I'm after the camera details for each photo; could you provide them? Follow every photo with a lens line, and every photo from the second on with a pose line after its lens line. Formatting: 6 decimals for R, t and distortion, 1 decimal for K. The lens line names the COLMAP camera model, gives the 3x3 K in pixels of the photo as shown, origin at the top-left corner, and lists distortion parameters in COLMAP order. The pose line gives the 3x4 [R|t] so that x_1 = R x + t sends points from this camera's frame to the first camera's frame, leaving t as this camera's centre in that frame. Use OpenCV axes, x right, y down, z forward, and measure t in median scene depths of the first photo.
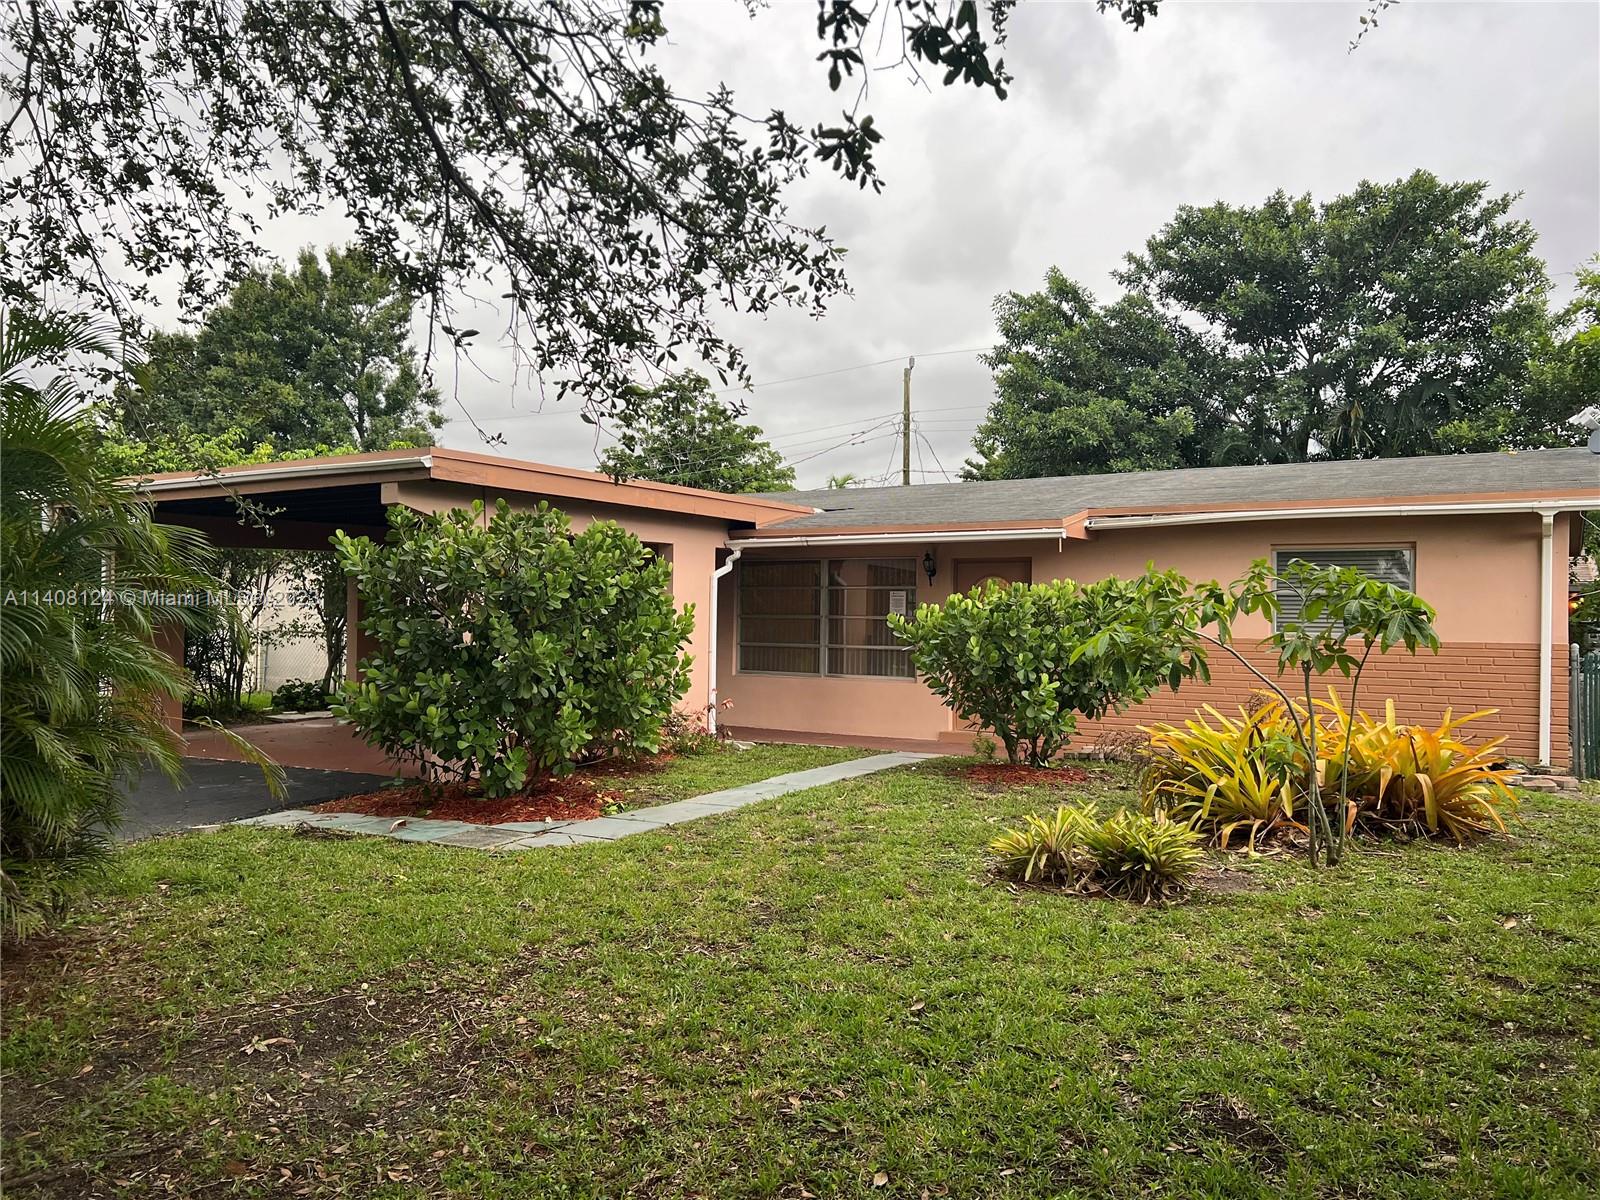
lens RADIAL K [[1196.5, 0, 795.9], [0, 1196.5, 603.5], [0, 0, 1]] dist [-0.002072, -0.018506]
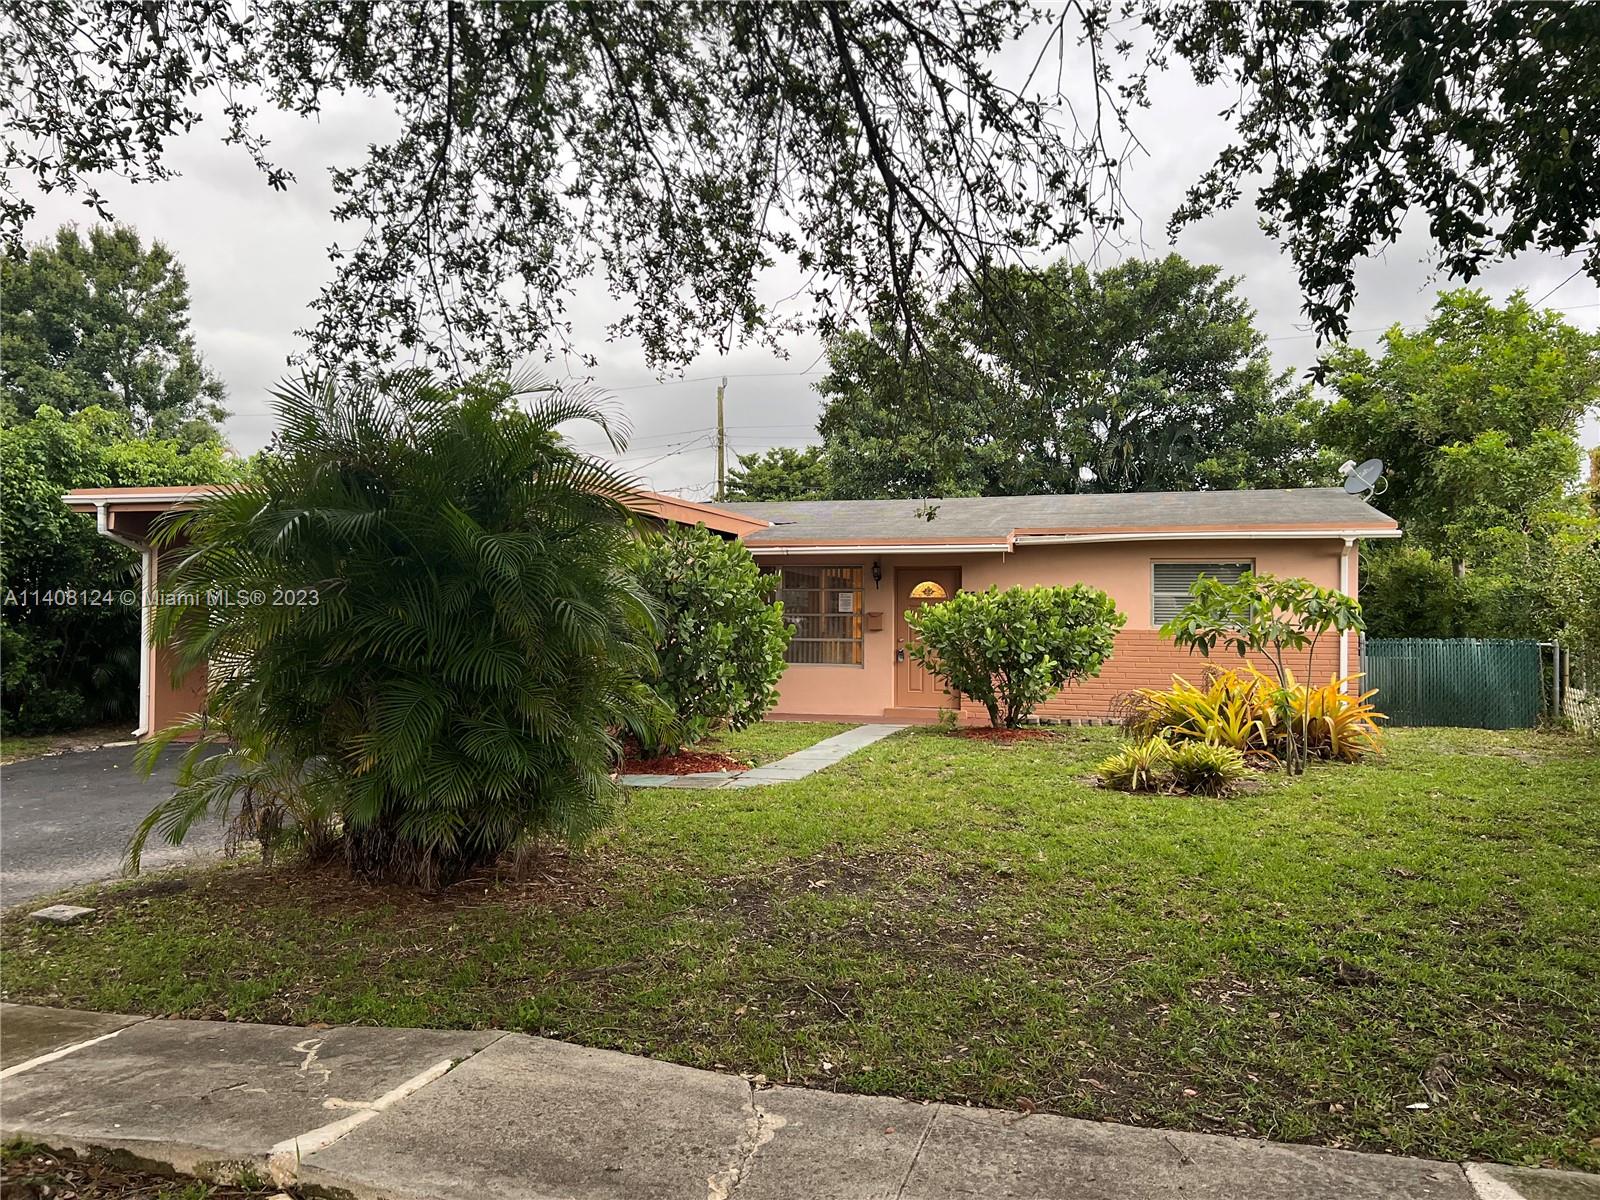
lens RADIAL K [[1196.5, 0, 804.9], [0, 1196.5, 602.1], [0, 0, 1]] dist [-0.002072, -0.018506]
pose [[0.964180, 0.000807, 0.265246, -0.164903], [-0.000082, 0.999996, -0.002746, 0.001392], [-0.265248, 0.002626, 0.964177, -0.087036]]
